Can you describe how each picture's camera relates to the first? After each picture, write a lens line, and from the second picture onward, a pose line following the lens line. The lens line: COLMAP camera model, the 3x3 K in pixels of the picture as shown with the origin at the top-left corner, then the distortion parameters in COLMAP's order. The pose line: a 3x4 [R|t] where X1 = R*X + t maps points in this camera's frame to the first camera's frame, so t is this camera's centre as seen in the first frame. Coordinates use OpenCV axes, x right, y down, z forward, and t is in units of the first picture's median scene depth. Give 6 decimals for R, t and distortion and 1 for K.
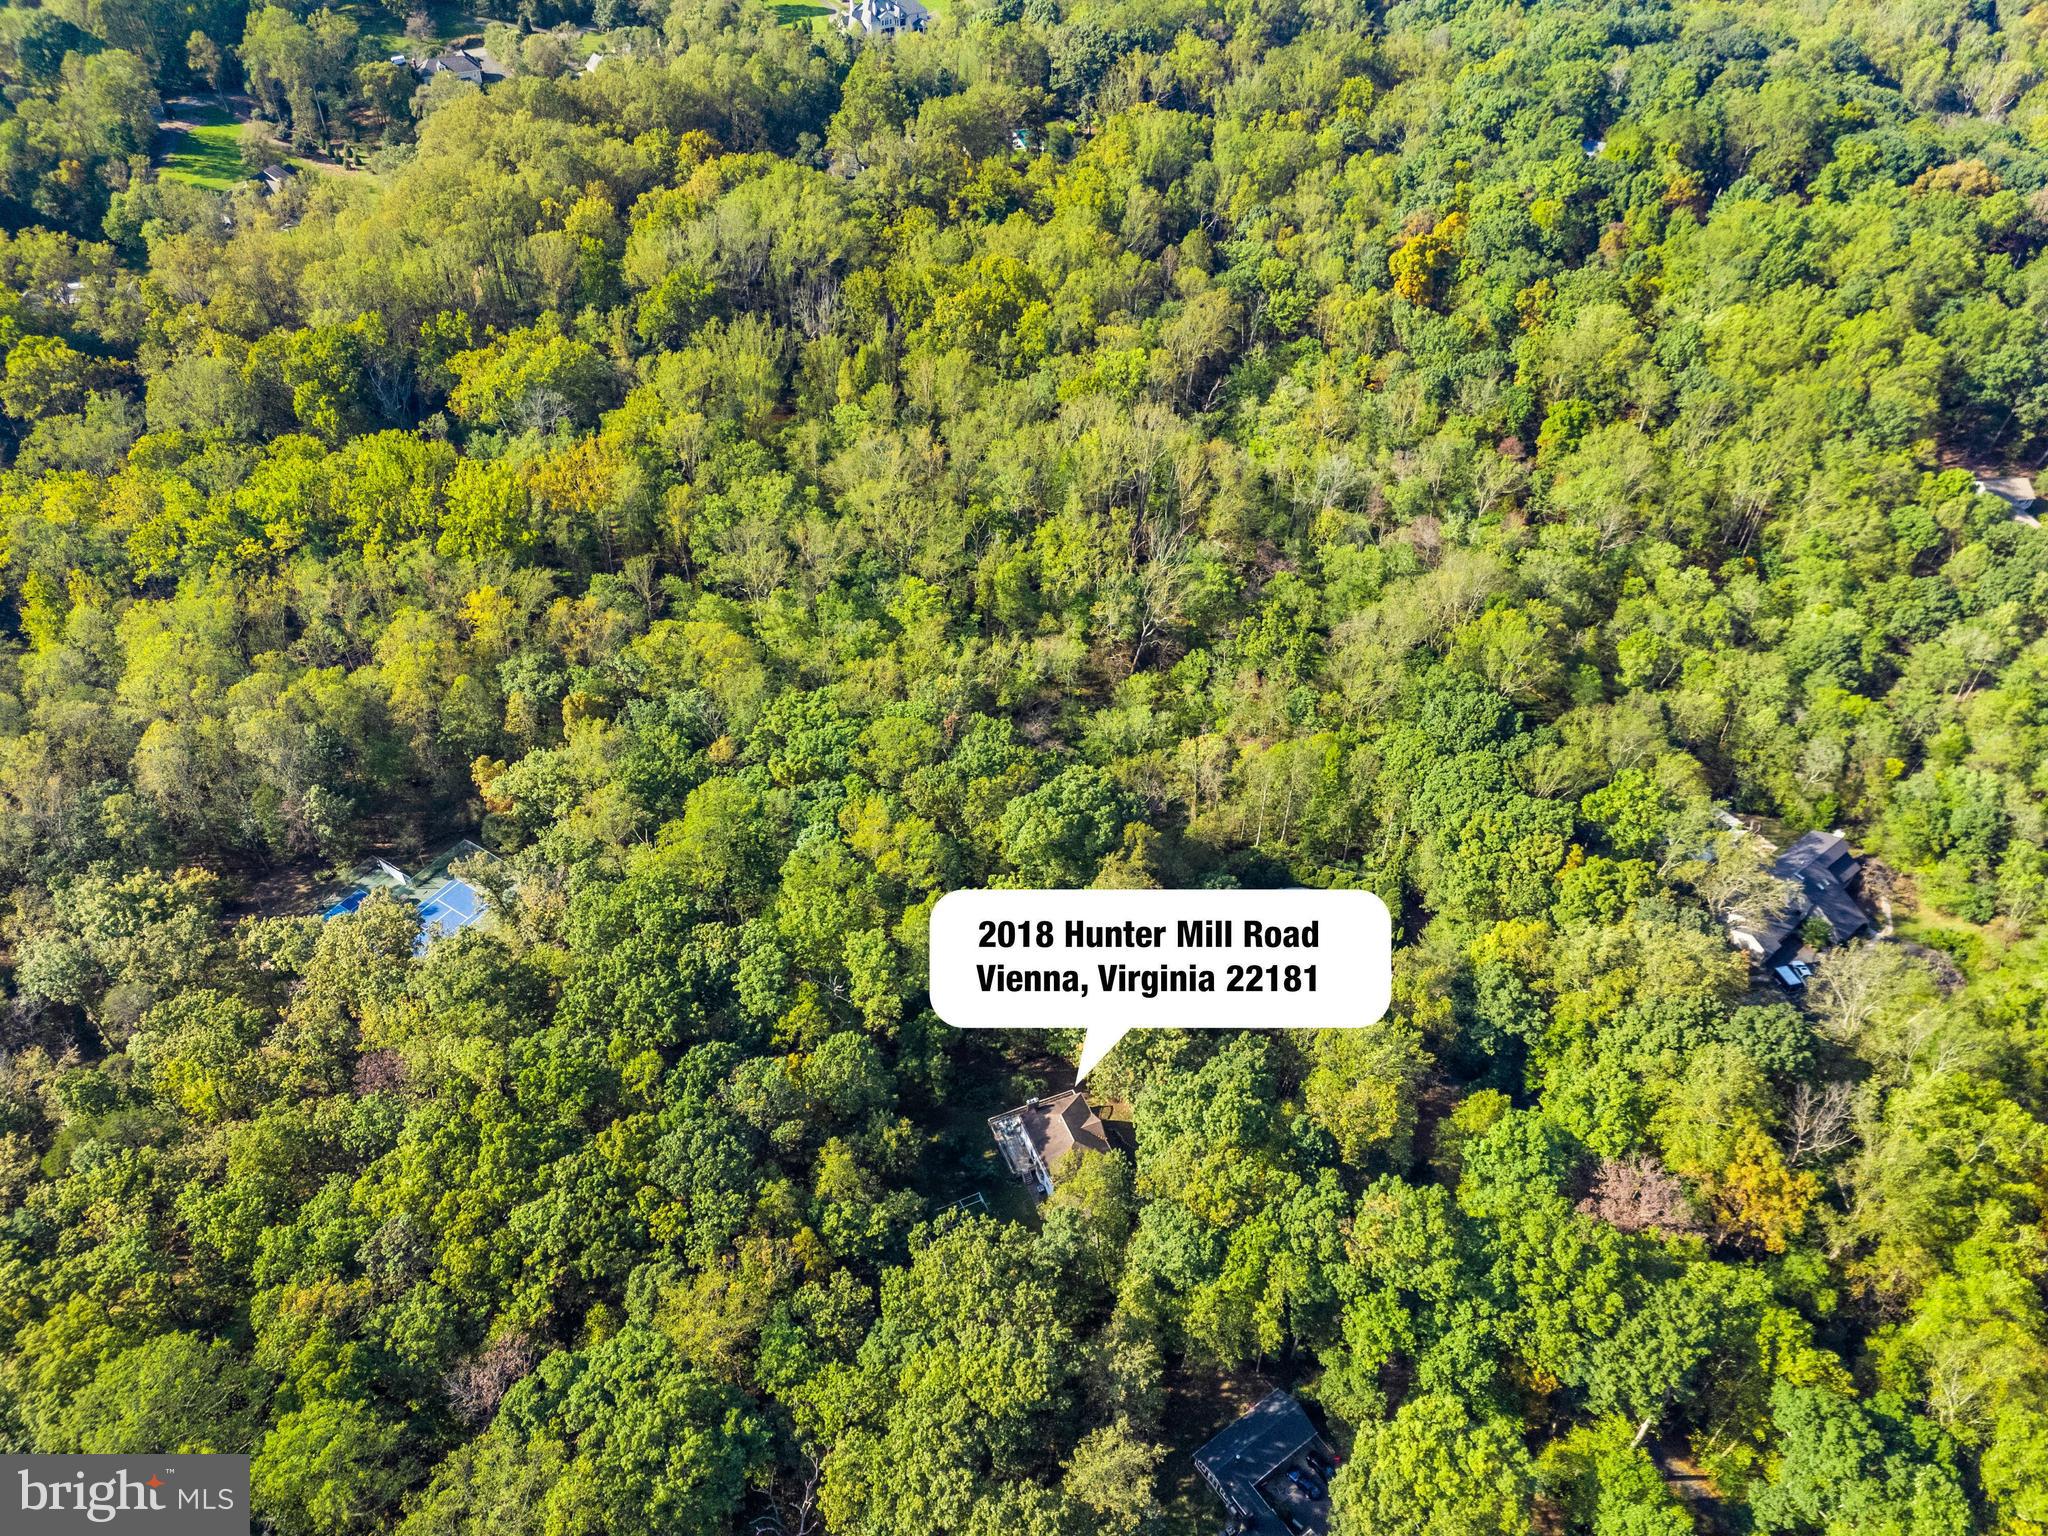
lens RADIAL K [[1408.6, 0, 1022.6], [0, 1408.6, 761.3], [0, 0, 1]] dist [0.050950, -0.043059]
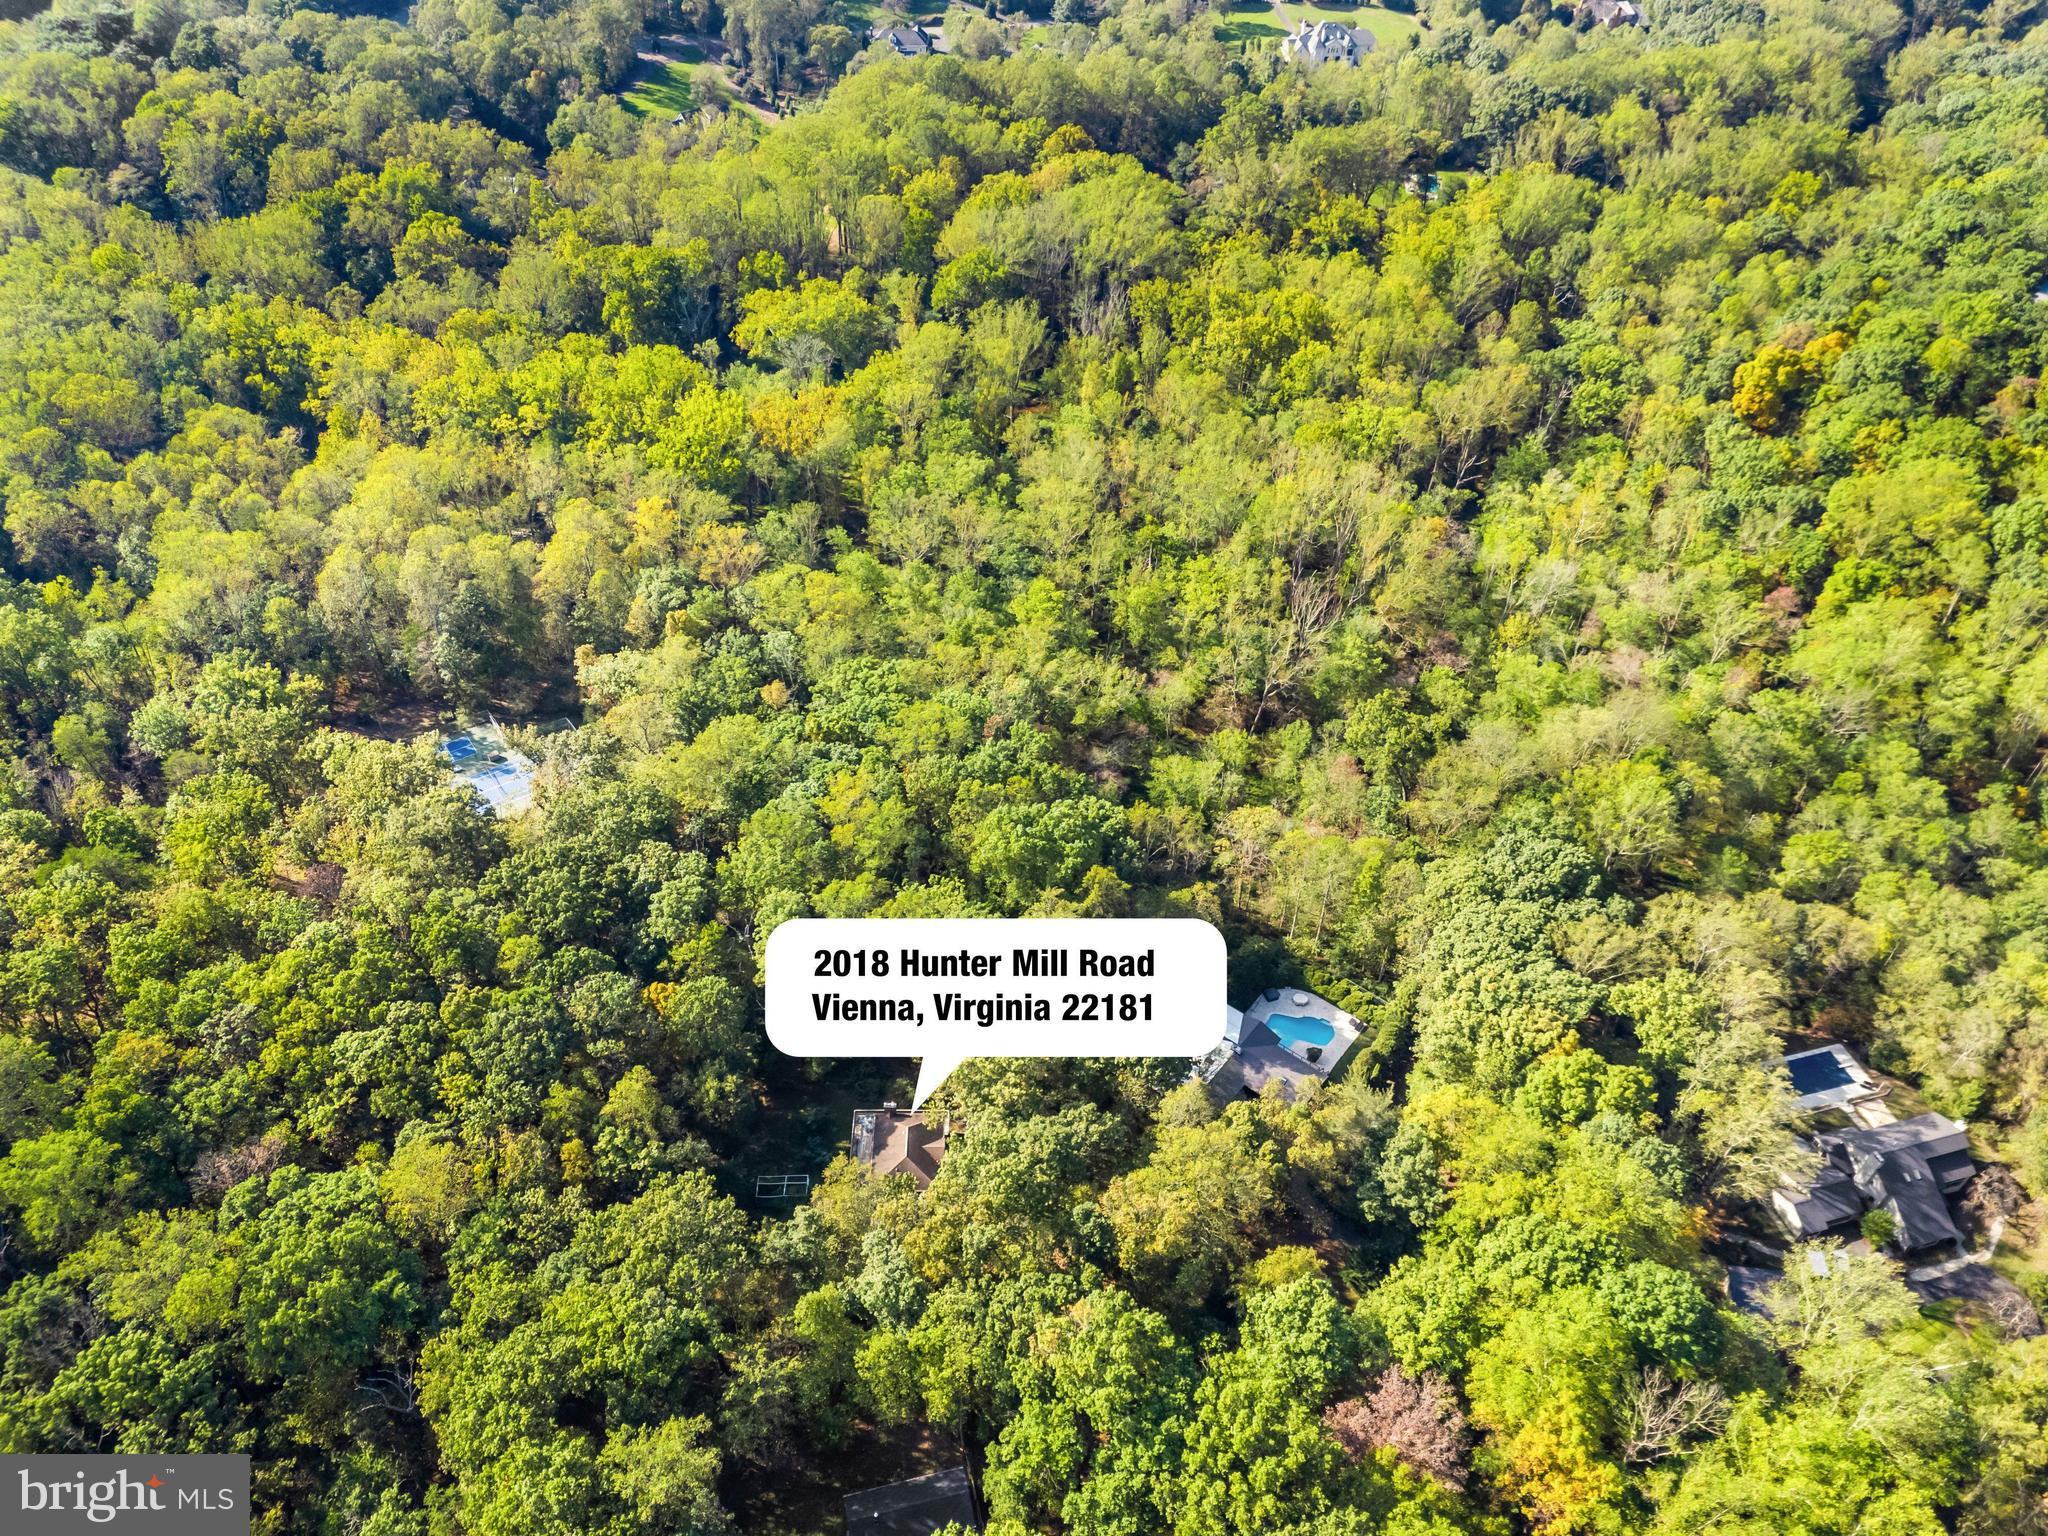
lens RADIAL K [[1407.1, 0, 1023.5], [0, 1407.1, 770.9], [0, 0, 1]] dist [0.035448, -0.021990]
pose [[0.929961, 0.260085, -0.259863, 0.183238], [-0.262259, 0.964622, 0.026915, -0.021424], [0.257670, 0.043122, 0.965270, 0.045236]]
